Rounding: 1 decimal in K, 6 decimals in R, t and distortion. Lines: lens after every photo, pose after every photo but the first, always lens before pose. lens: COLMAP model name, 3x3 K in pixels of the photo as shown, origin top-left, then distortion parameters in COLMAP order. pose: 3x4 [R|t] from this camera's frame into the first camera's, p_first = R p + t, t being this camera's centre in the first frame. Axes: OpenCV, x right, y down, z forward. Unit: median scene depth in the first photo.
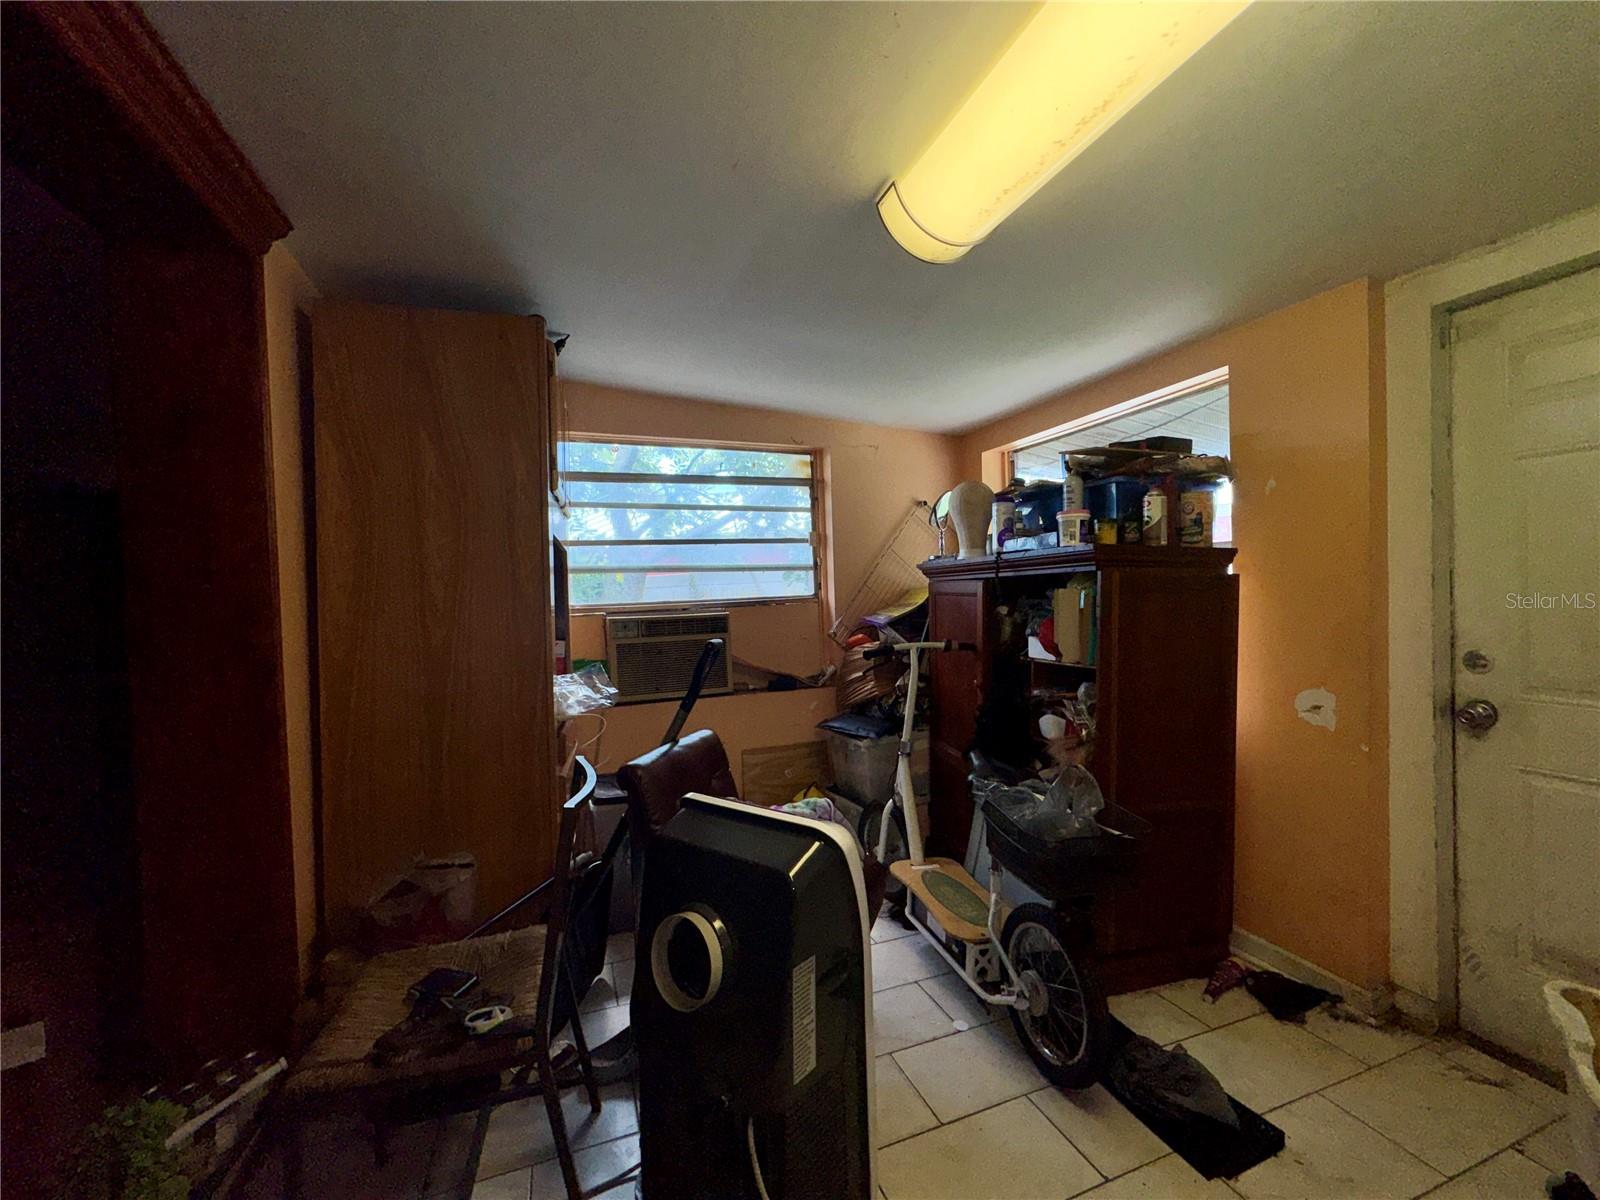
lens RADIAL K [[633.2, 0, 797.1], [0, 633.2, 597.8], [0, 0, 1]] dist [-0.002108, 0.000801]
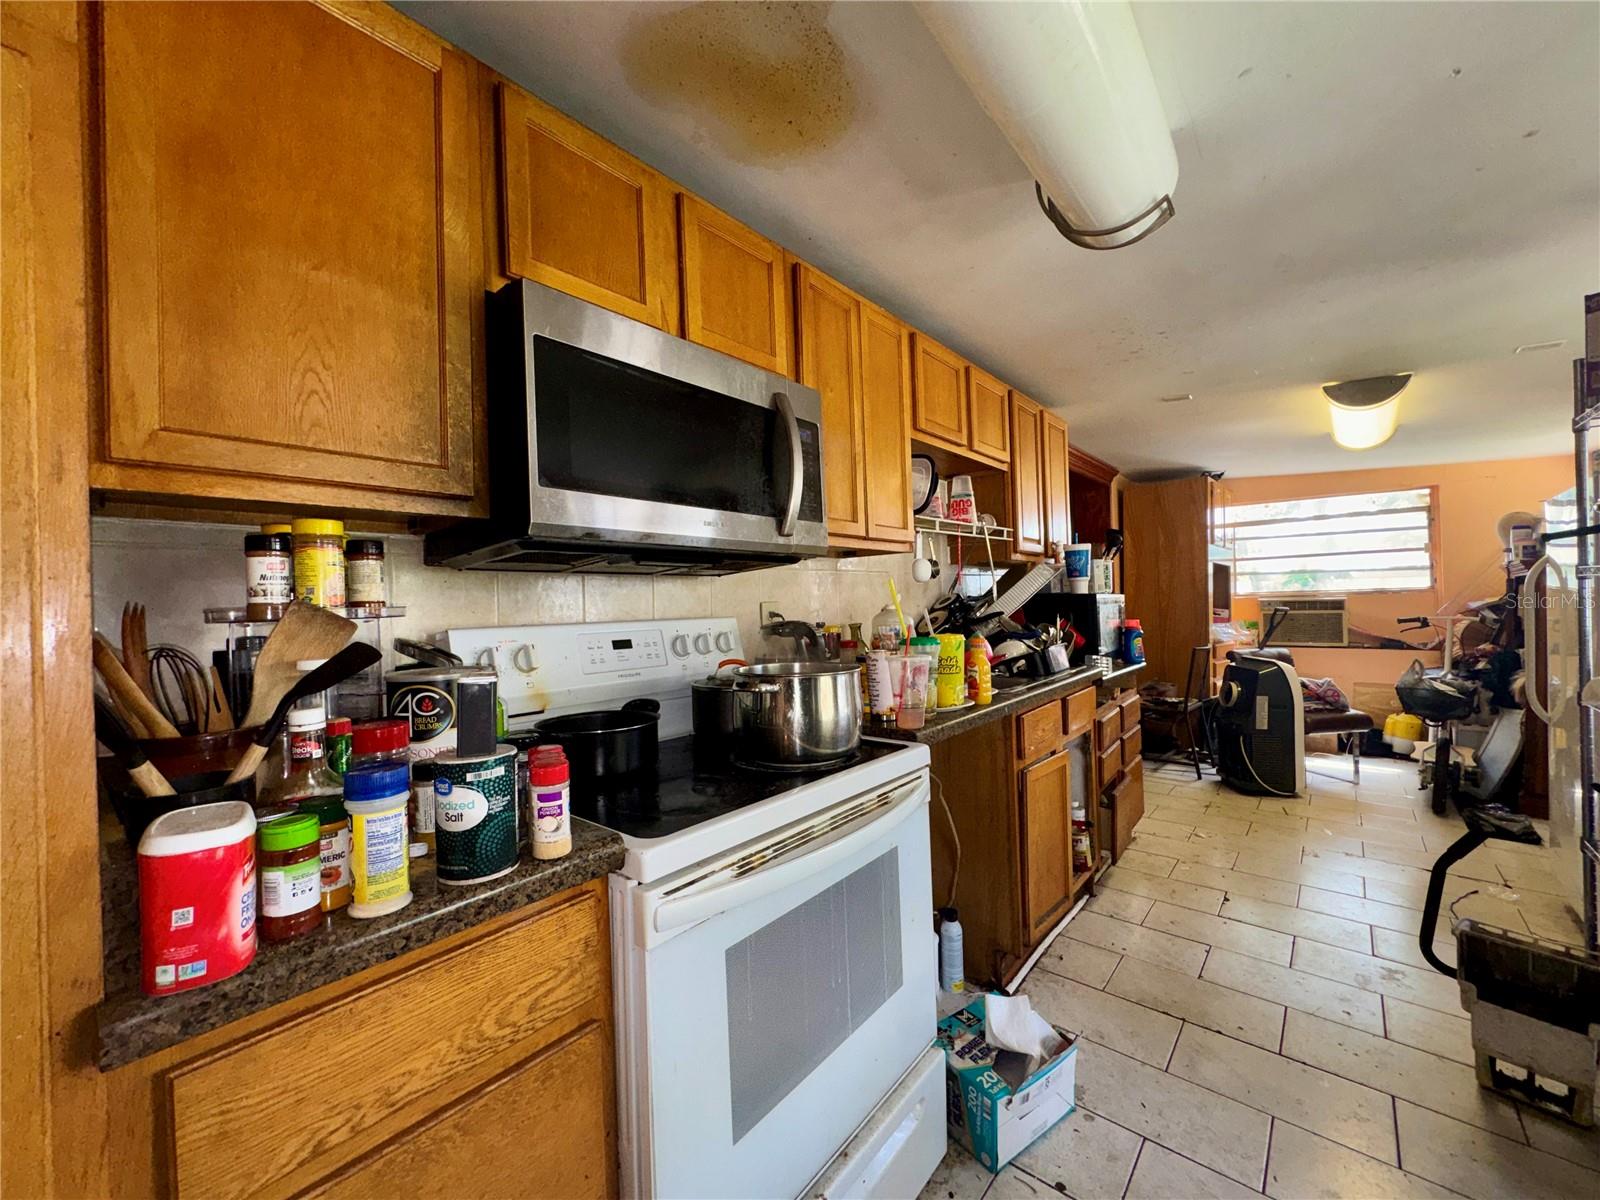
lens RADIAL K [[633.2, 0, 801.4], [0, 633.2, 596.1], [0, 0, 1]] dist [-0.002108, 0.000801]
pose [[0.491927, 0.011608, -0.870559, 0.586086], [-0.003826, 0.999930, 0.011171, 0.006041], [0.870628, -0.002165, 0.491937, -0.963788]]
